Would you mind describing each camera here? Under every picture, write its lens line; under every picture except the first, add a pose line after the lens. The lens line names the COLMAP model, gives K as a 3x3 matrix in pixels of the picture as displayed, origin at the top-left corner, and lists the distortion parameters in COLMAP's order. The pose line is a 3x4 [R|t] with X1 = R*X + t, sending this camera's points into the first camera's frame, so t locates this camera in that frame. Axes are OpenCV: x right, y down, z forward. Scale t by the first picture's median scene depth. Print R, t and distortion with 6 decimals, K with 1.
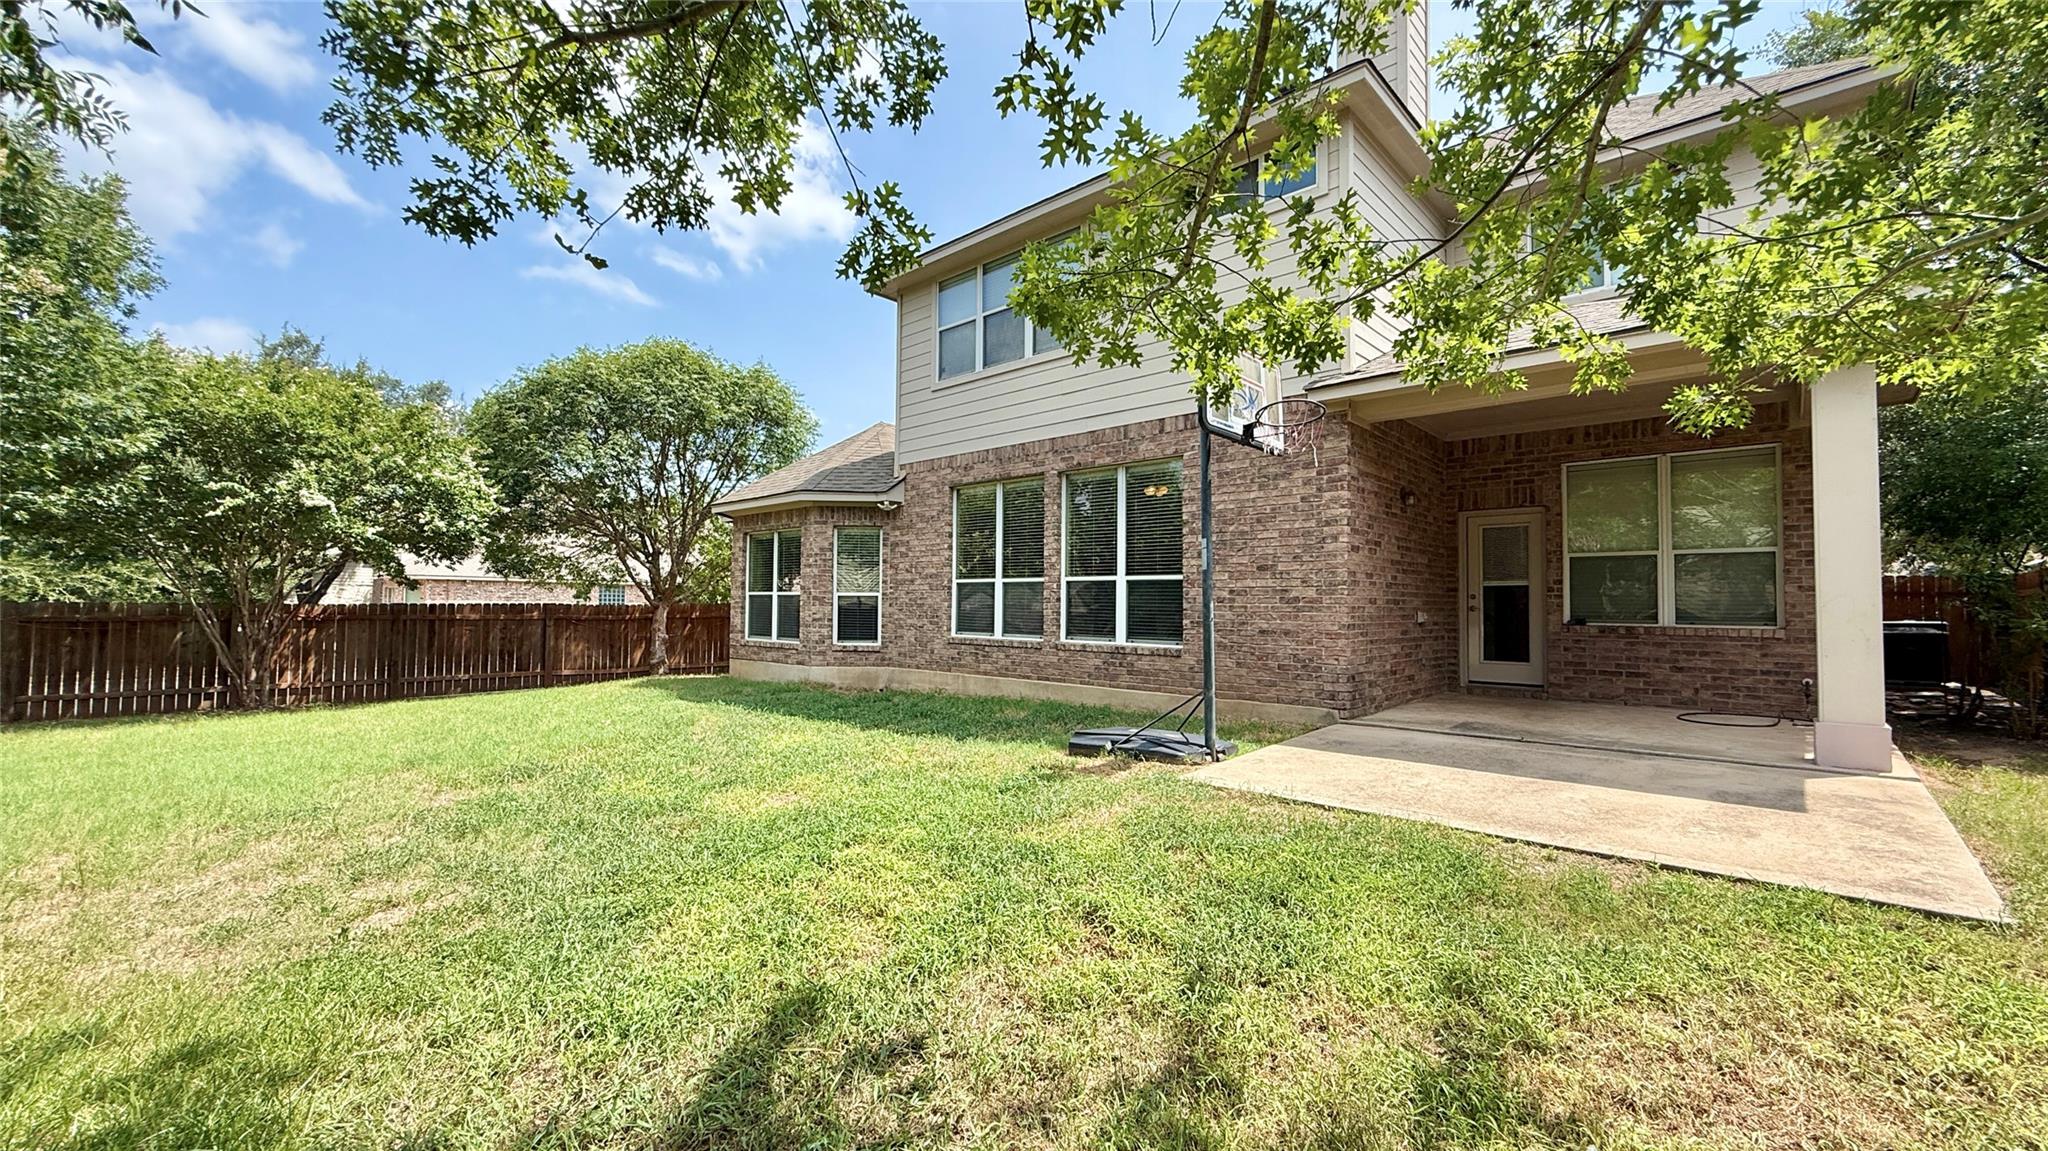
lens RADIAL K [[815.6, 0, 1030.0], [0, 815.6, 567.9], [0, 0, 1]] dist [0.005344, -0.000304]
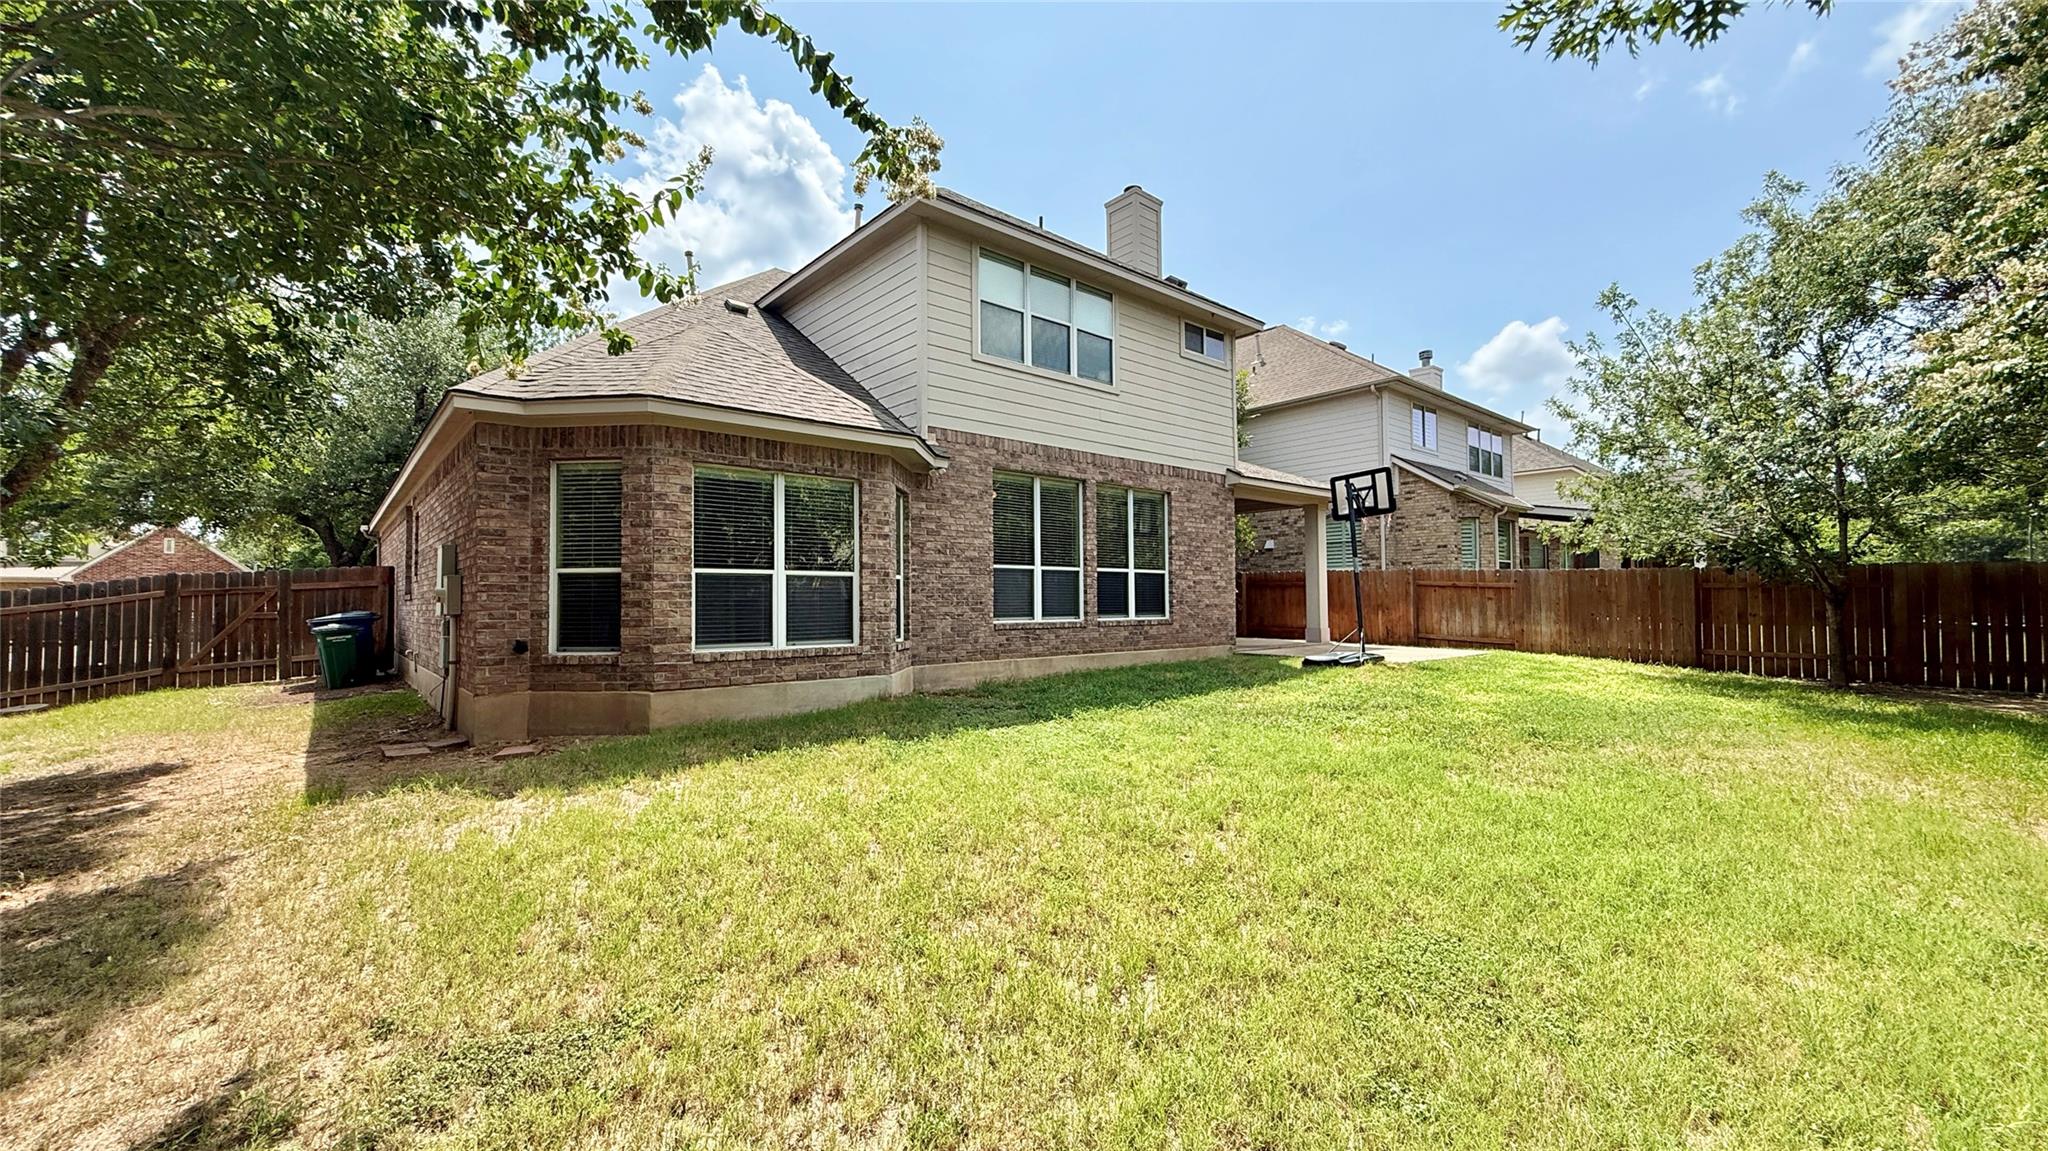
lens RADIAL K [[815.6, 0, 1027.3], [0, 815.6, 586.0], [0, 0, 1]] dist [0.005344, -0.000304]
pose [[0.117262, 0.035836, 0.992454, -1.030907], [-0.010011, 0.999341, -0.034902, 0.071932], [-0.993051, -0.005842, 0.117543, 0.831939]]
